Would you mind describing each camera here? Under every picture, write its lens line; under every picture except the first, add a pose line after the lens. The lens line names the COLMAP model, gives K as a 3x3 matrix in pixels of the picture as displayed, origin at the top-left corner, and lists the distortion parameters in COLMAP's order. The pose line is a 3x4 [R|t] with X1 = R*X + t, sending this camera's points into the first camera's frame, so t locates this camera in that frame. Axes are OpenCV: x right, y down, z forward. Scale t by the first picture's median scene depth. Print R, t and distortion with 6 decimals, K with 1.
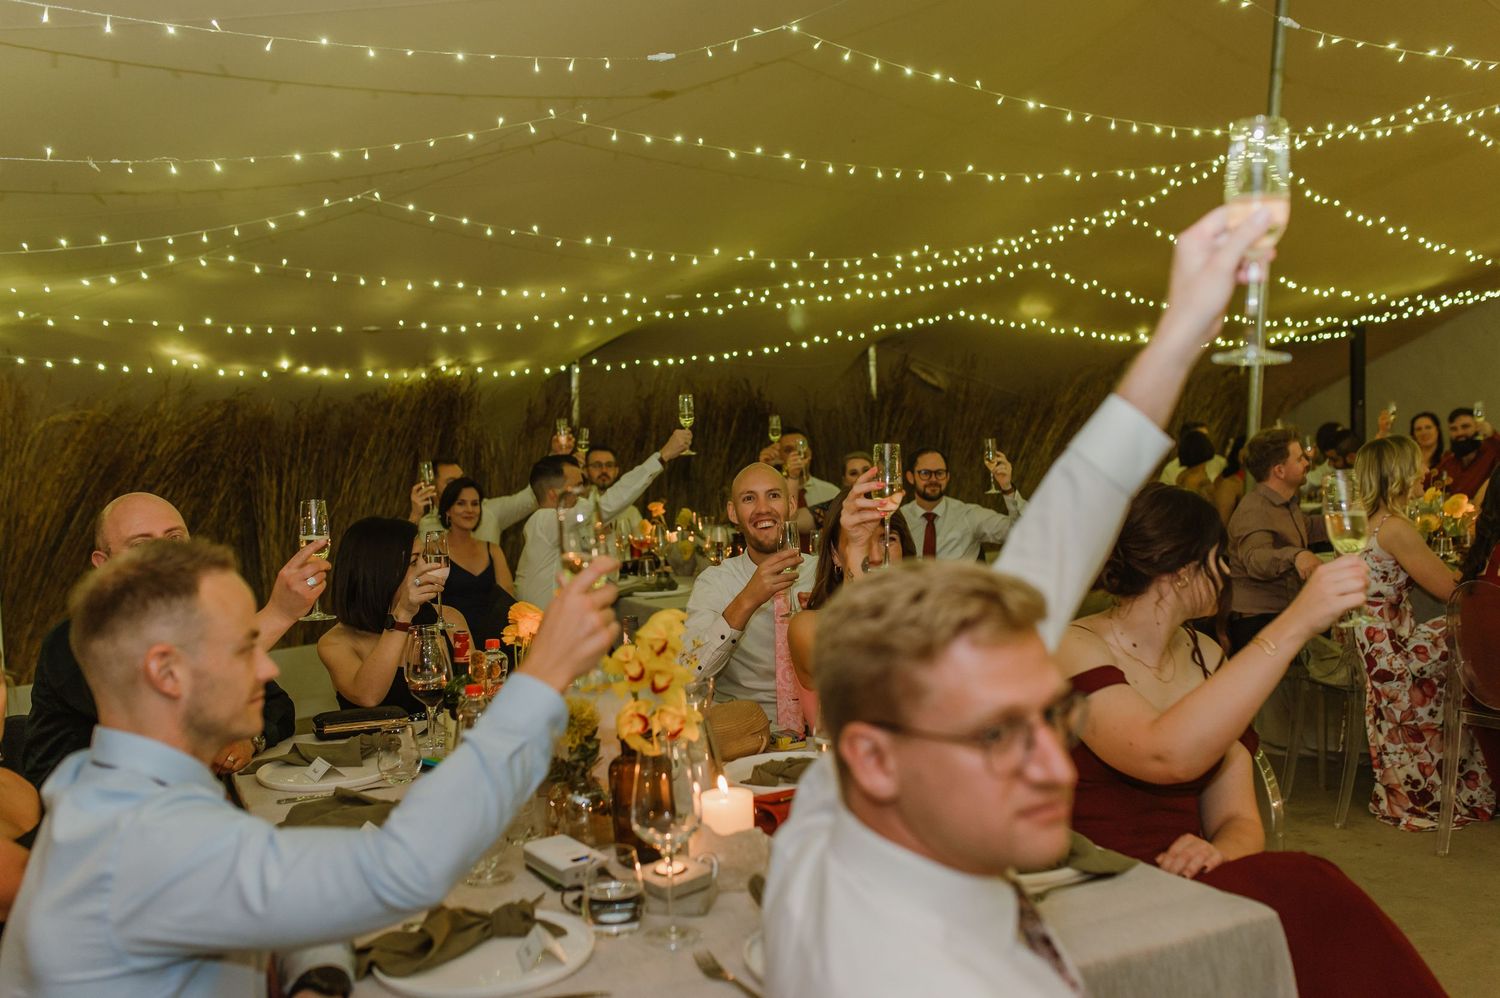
lens RADIAL K [[1487.0, 0, 736.8], [0, 1487.0, 503.1], [0, 0, 1]] dist [0.031137, 0.000000]
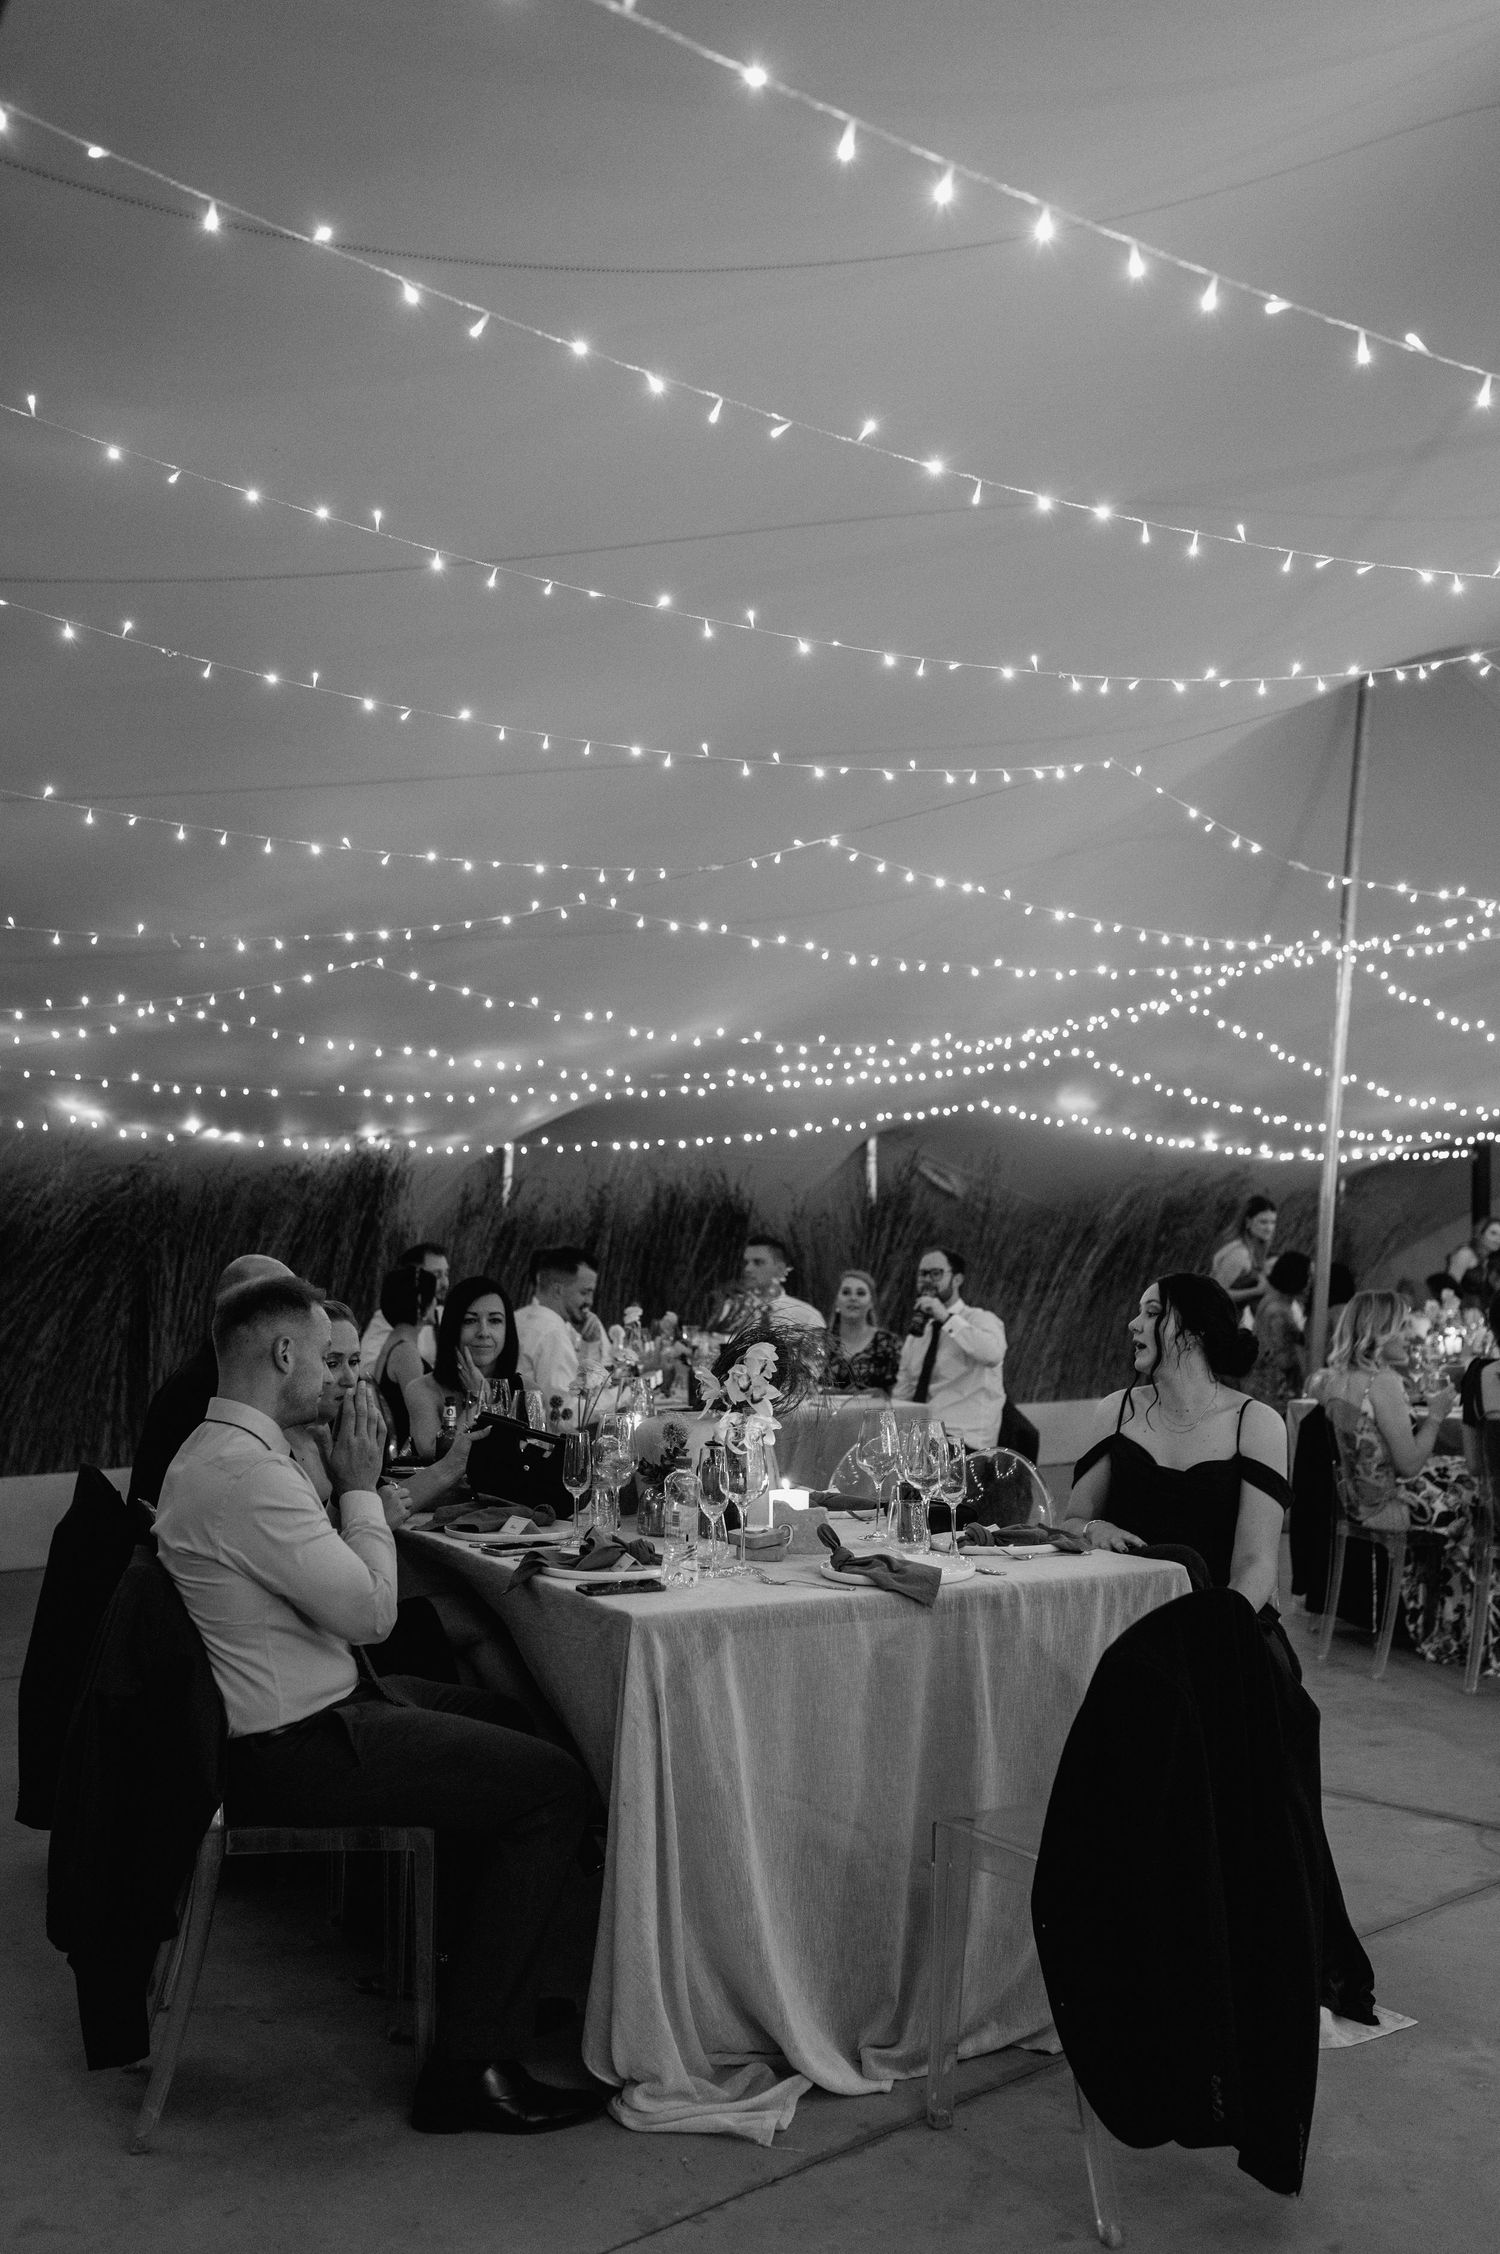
lens RADIAL K [[2234.5, 0, 763.7], [0, 2234.5, 1112.6], [0, 0, 1]] dist [0.031137, 0.000000]
pose [[0.997319, 0.053521, 0.049898, -0.034924], [-0.047811, 0.992853, -0.109351, 0.019043], [-0.055394, 0.106672, 0.992750, -0.237448]]
